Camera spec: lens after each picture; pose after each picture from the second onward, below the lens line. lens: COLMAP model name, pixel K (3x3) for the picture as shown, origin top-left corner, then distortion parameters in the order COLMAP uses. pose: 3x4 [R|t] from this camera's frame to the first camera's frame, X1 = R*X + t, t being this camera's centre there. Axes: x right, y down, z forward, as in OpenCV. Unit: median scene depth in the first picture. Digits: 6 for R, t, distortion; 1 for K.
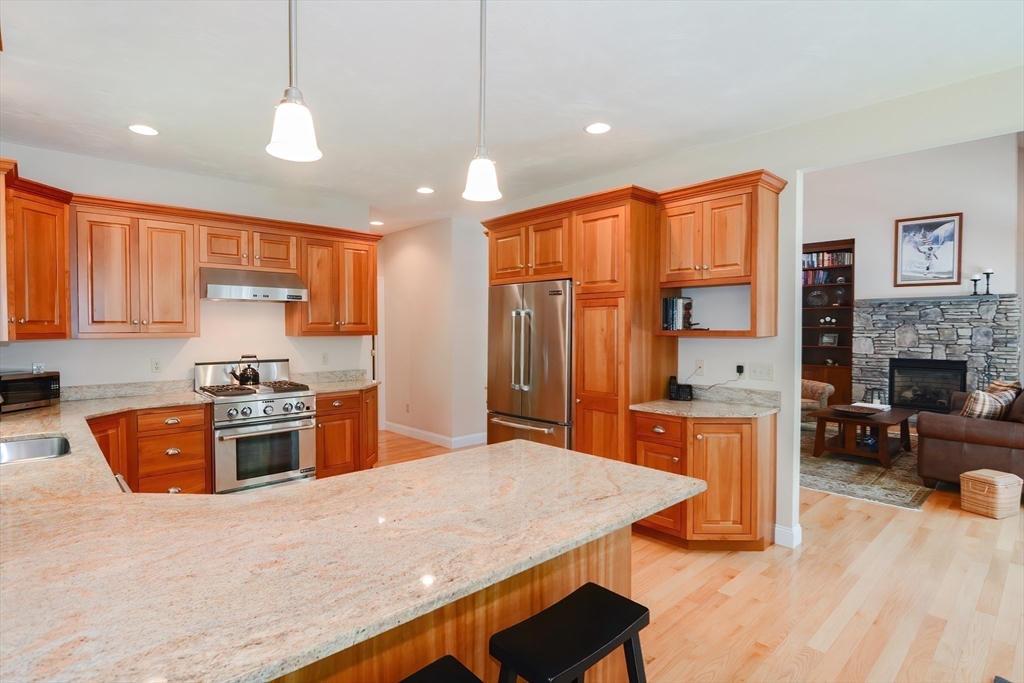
lens RADIAL K [[508.8, 0, 527.7], [0, 508.8, 338.5], [0, 0, 1]] dist [-0.003373, -0.007812]
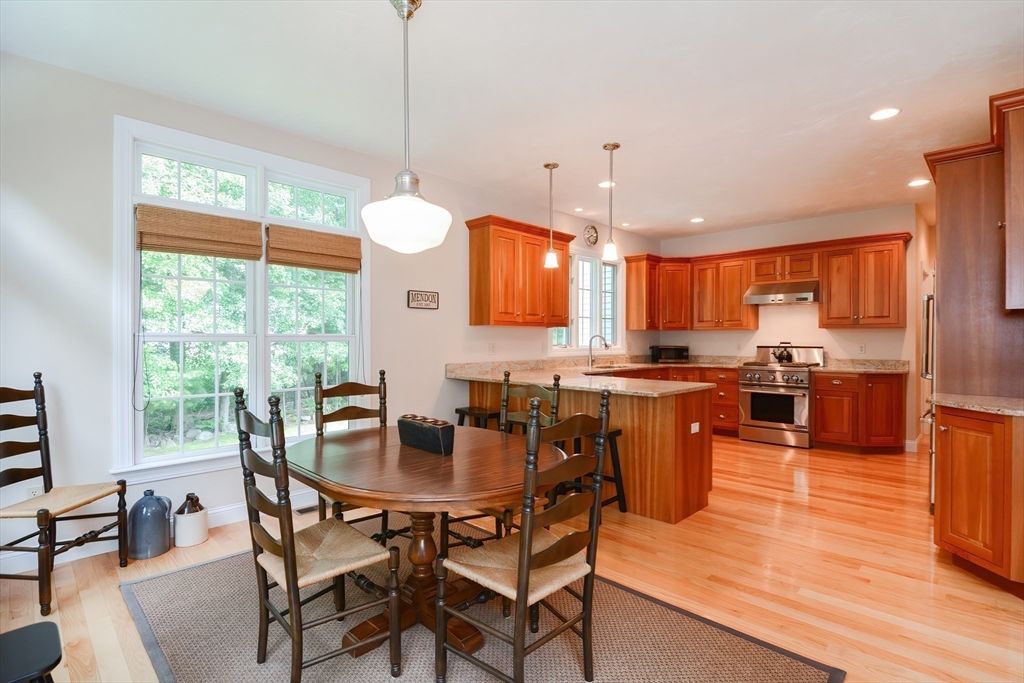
lens RADIAL K [[508.8, 0, 508.4], [0, 508.8, 340.3], [0, 0, 1]] dist [-0.003373, -0.007812]
pose [[0.045517, 0.002679, -0.998960, 0.864351], [-0.013579, 0.999906, 0.002063, 0.036019], [0.998871, 0.013471, 0.045549, 0.156113]]
